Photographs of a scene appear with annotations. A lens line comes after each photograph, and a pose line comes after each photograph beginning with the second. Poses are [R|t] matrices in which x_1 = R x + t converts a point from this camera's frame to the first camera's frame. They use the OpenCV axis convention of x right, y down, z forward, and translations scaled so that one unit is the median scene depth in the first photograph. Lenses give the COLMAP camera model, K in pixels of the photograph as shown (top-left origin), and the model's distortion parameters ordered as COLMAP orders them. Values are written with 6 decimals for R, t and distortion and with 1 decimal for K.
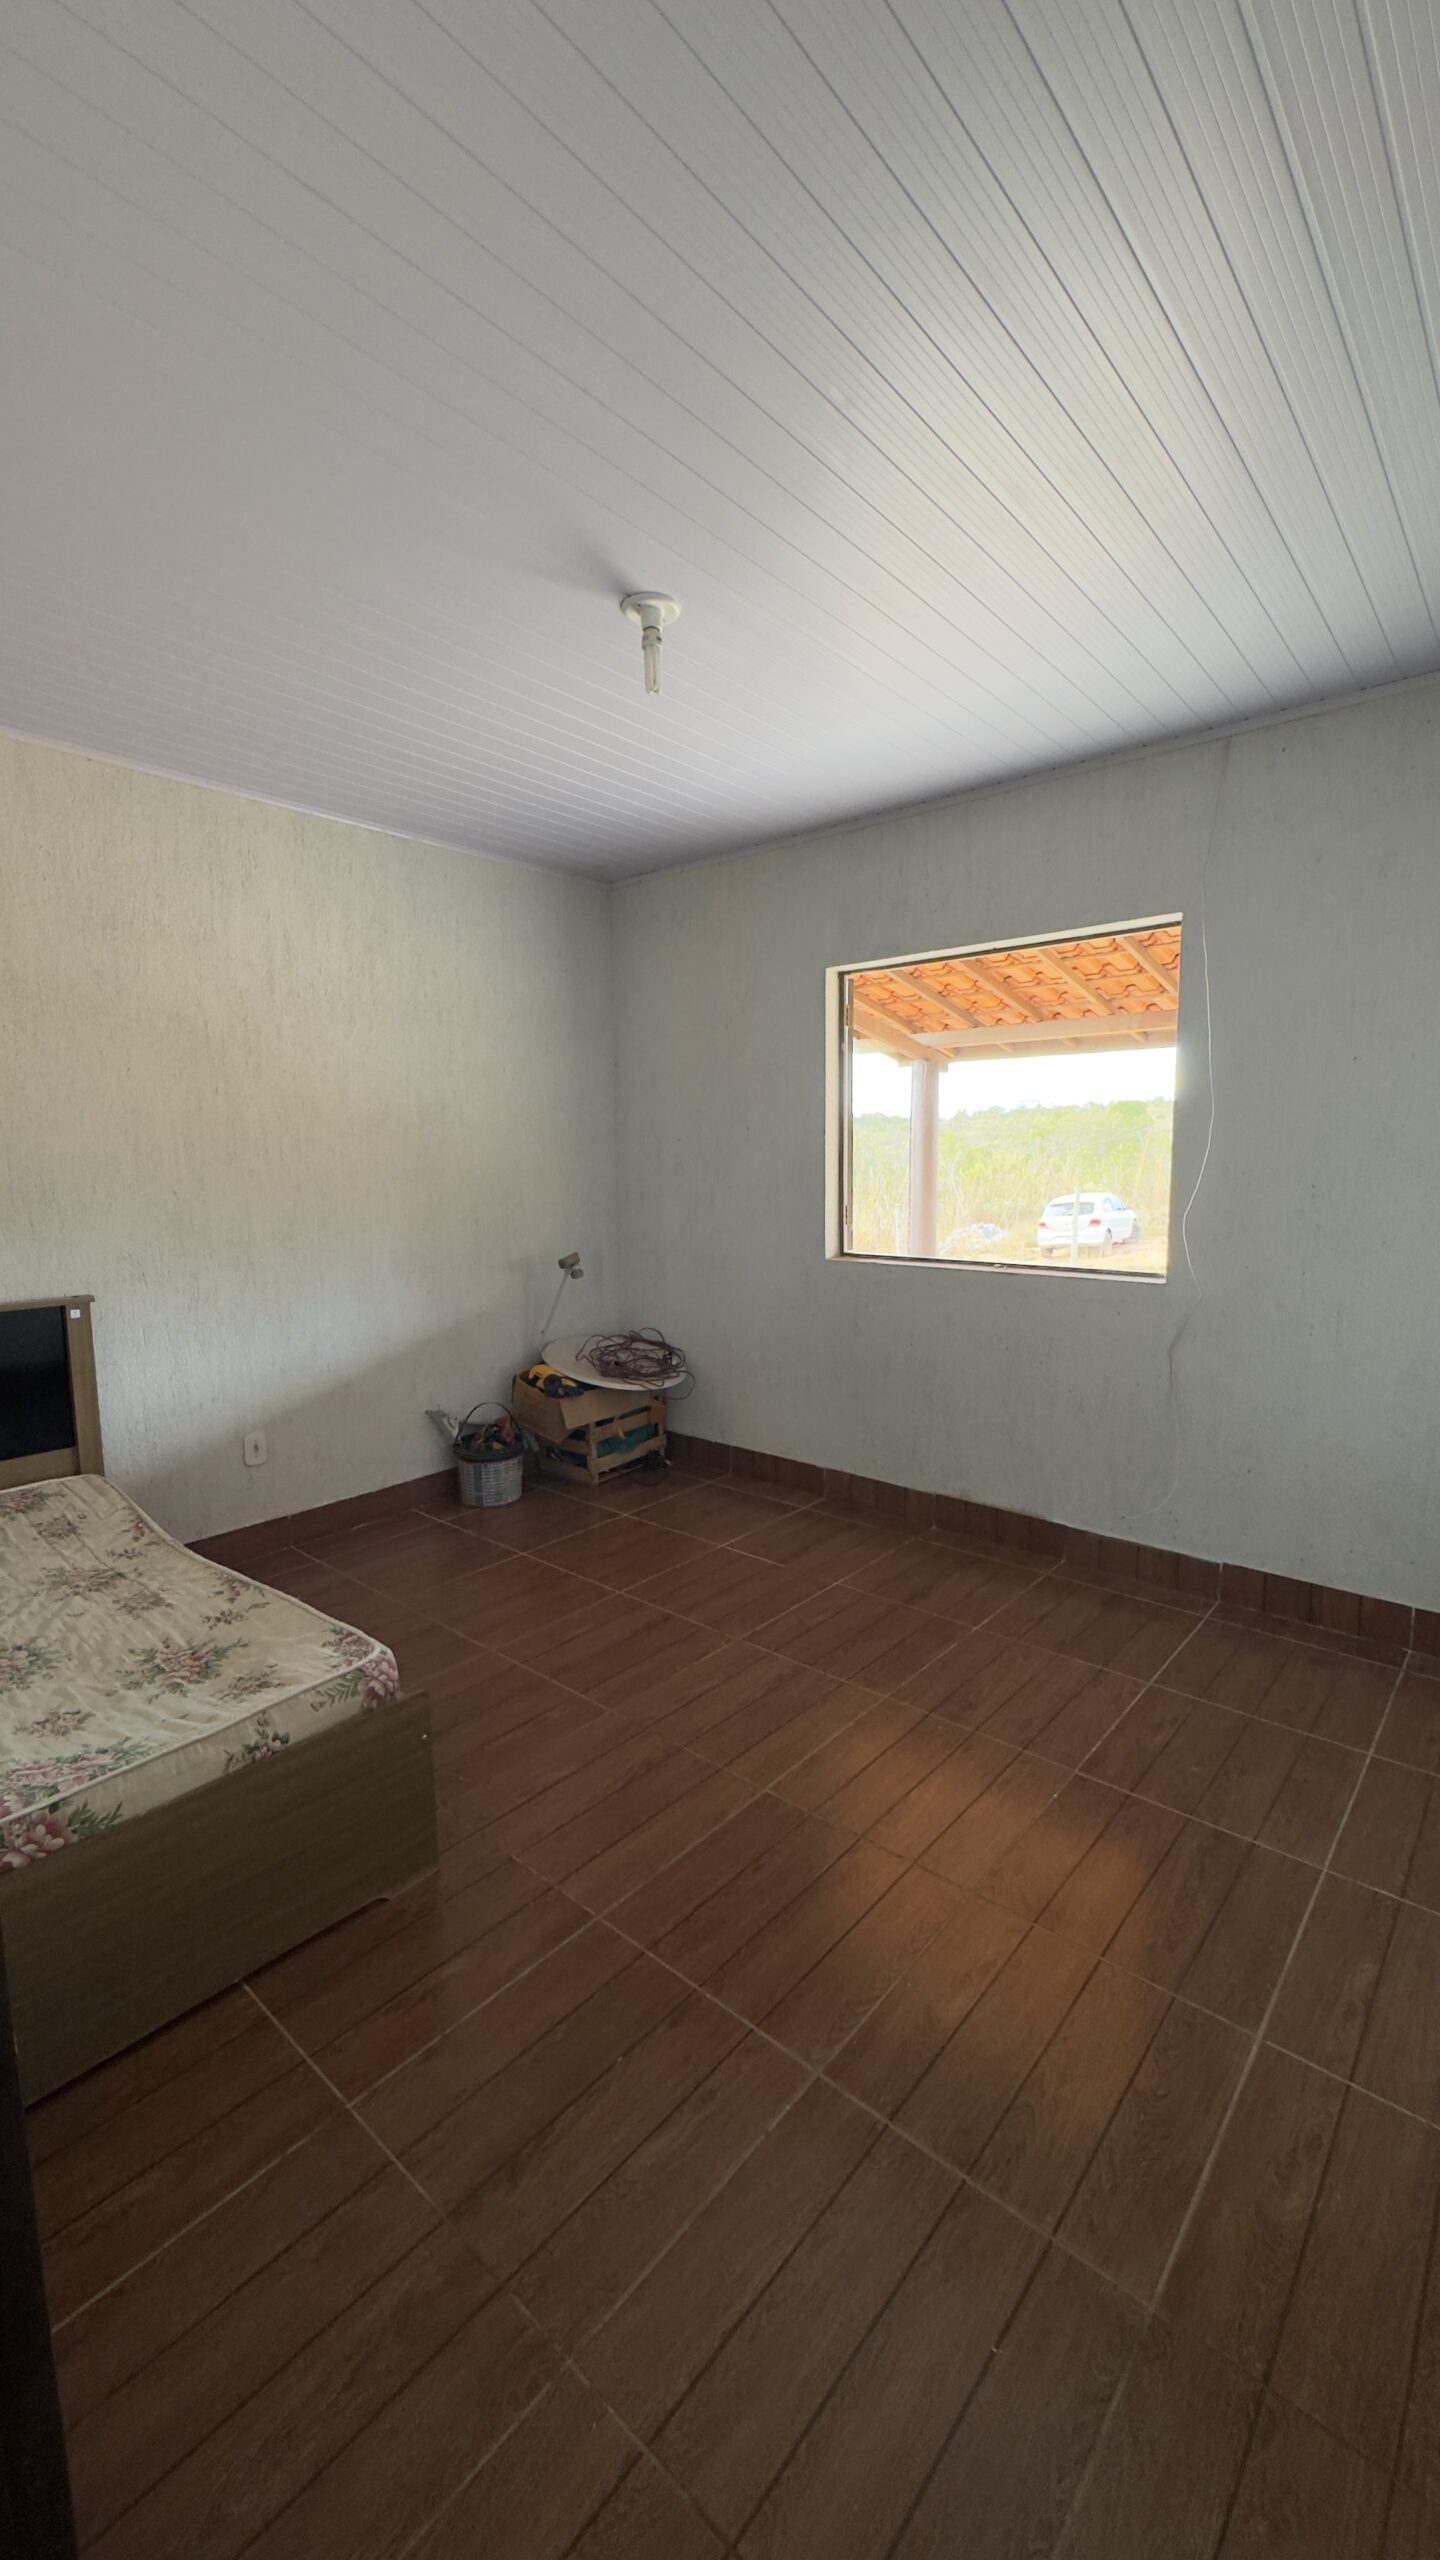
lens RADIAL K [[1024.5, 0, 726.0], [0, 1024.5, 1282.7], [0, 0, 1]] dist [-0.003636, -0.000031]
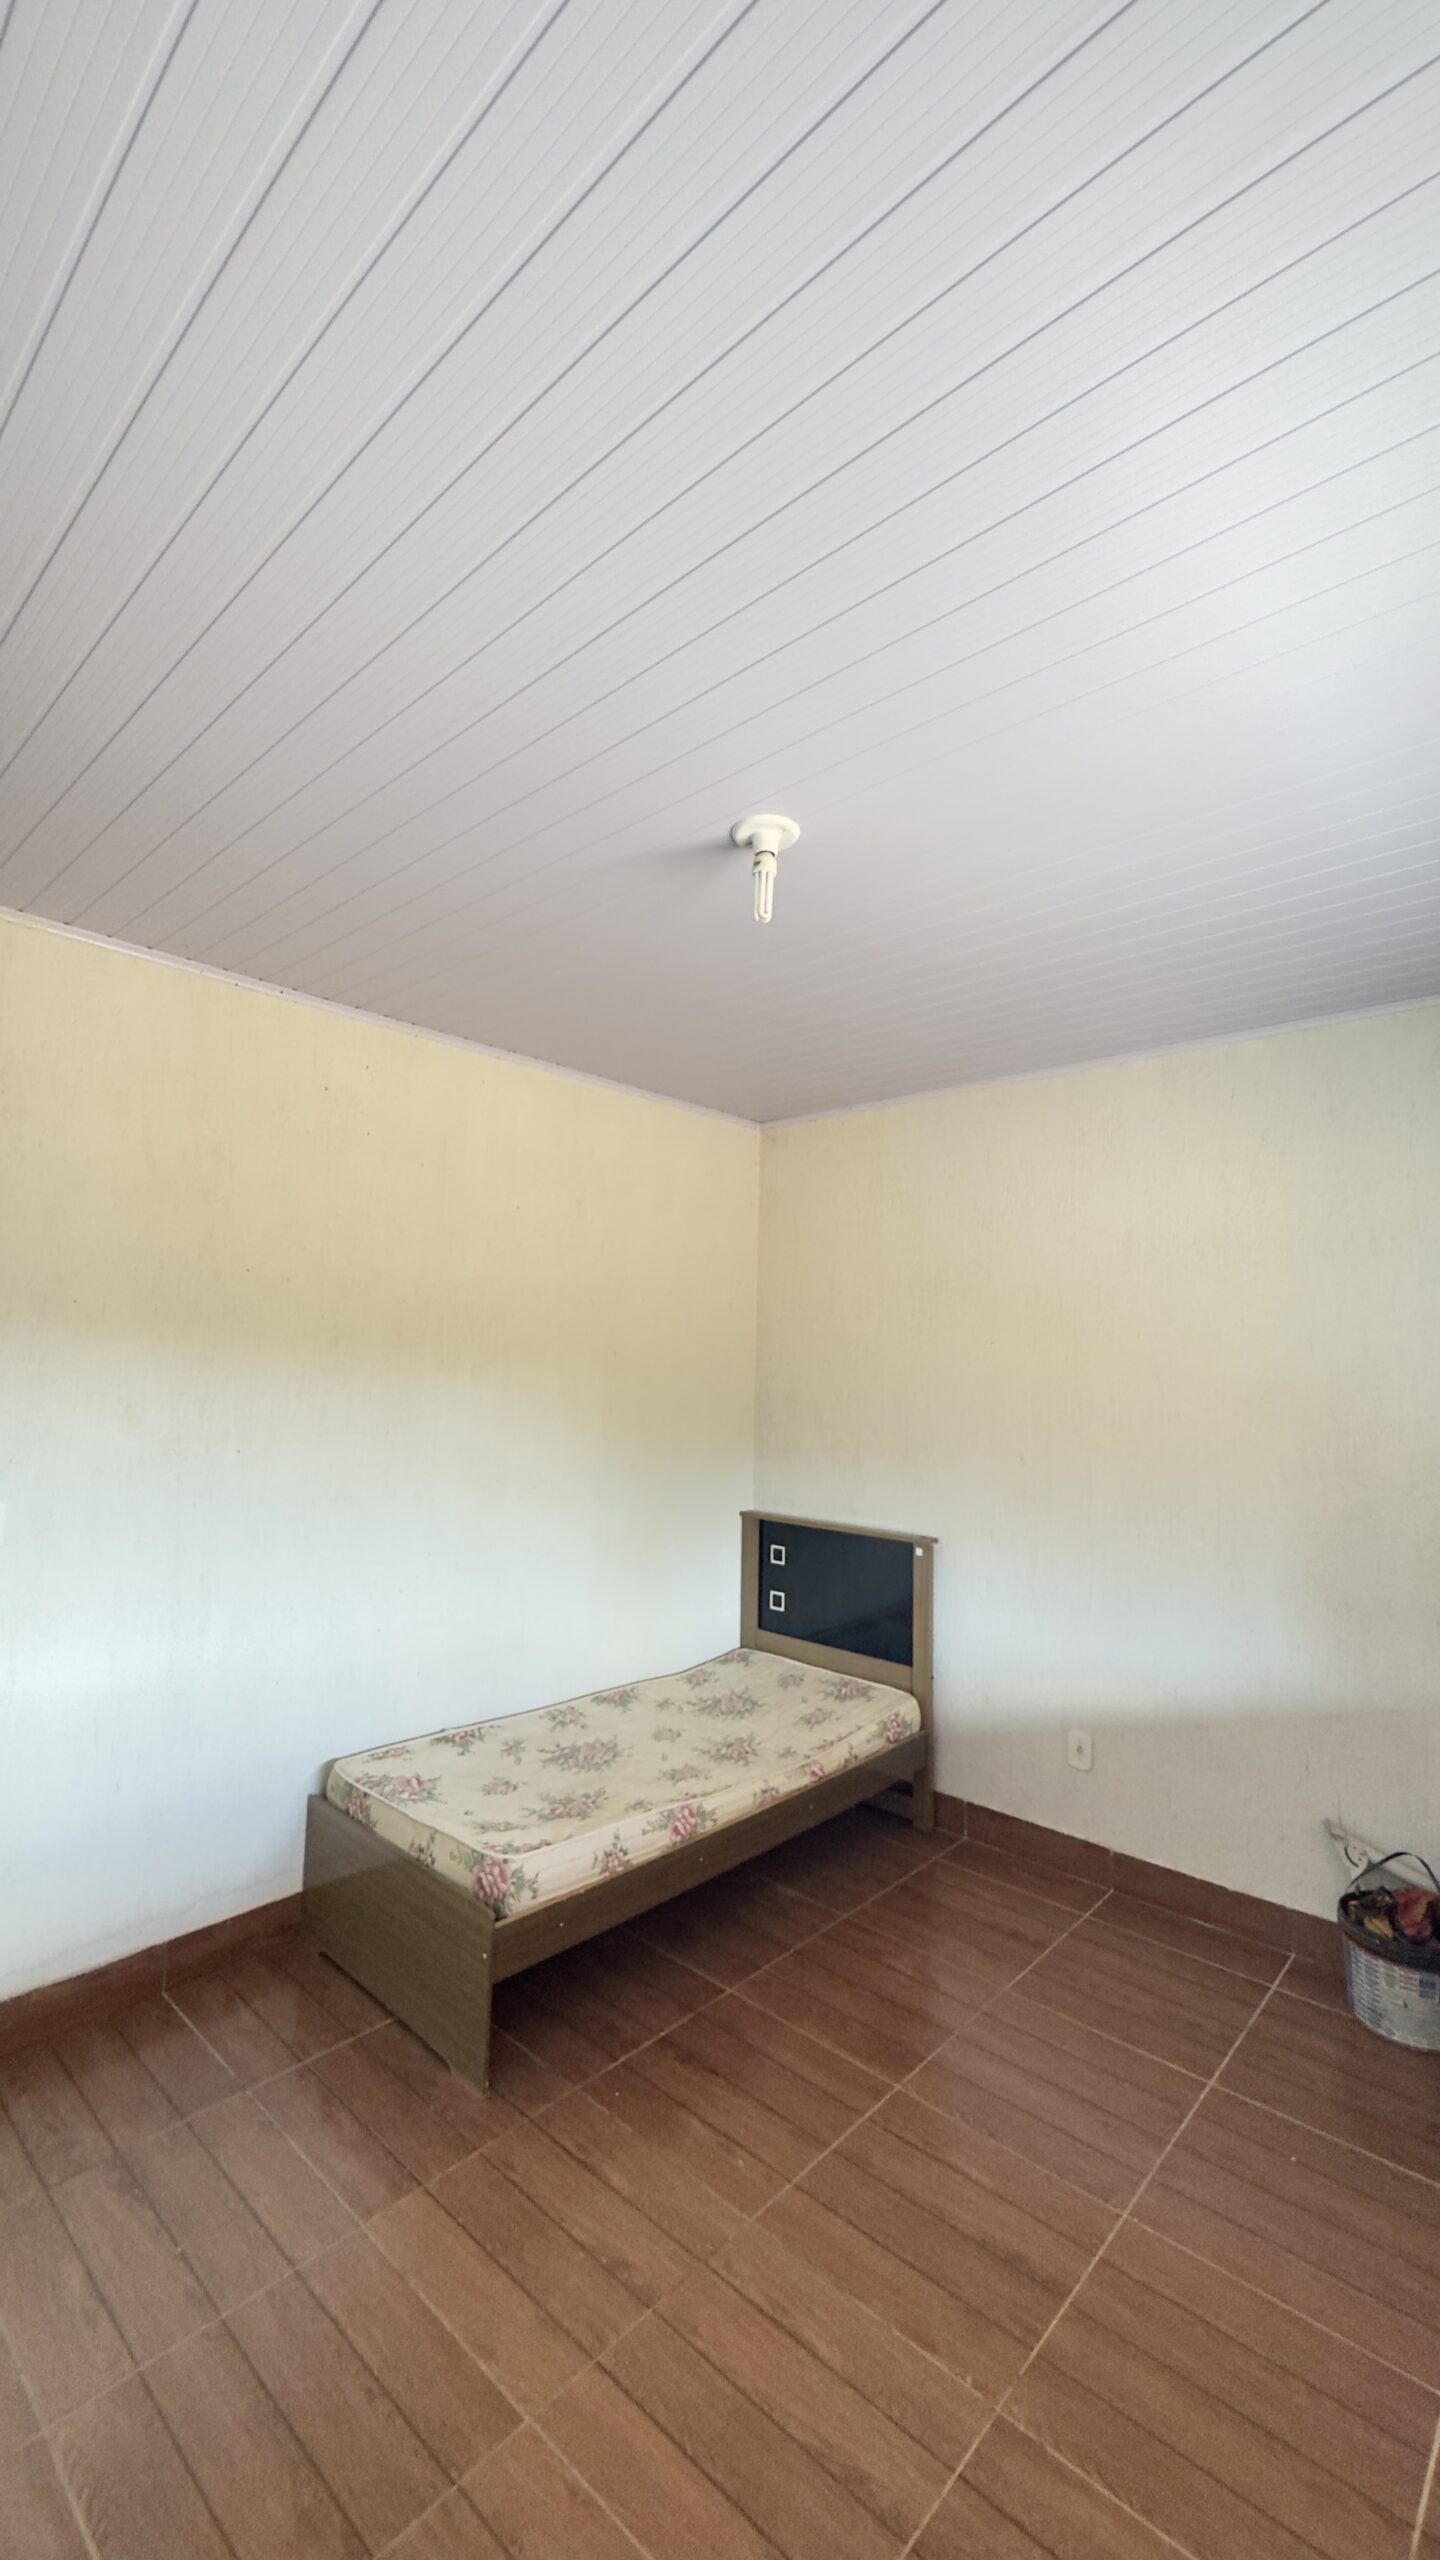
lens RADIAL K [[1024.5, 0, 726.0], [0, 1024.5, 1282.7], [0, 0, 1]] dist [-0.003636, -0.000031]
pose [[-0.030671, -0.073247, -0.996842, 0.600600], [-0.148754, 0.986539, -0.067913, -0.171270], [0.988398, 0.146201, -0.041154, 0.829399]]
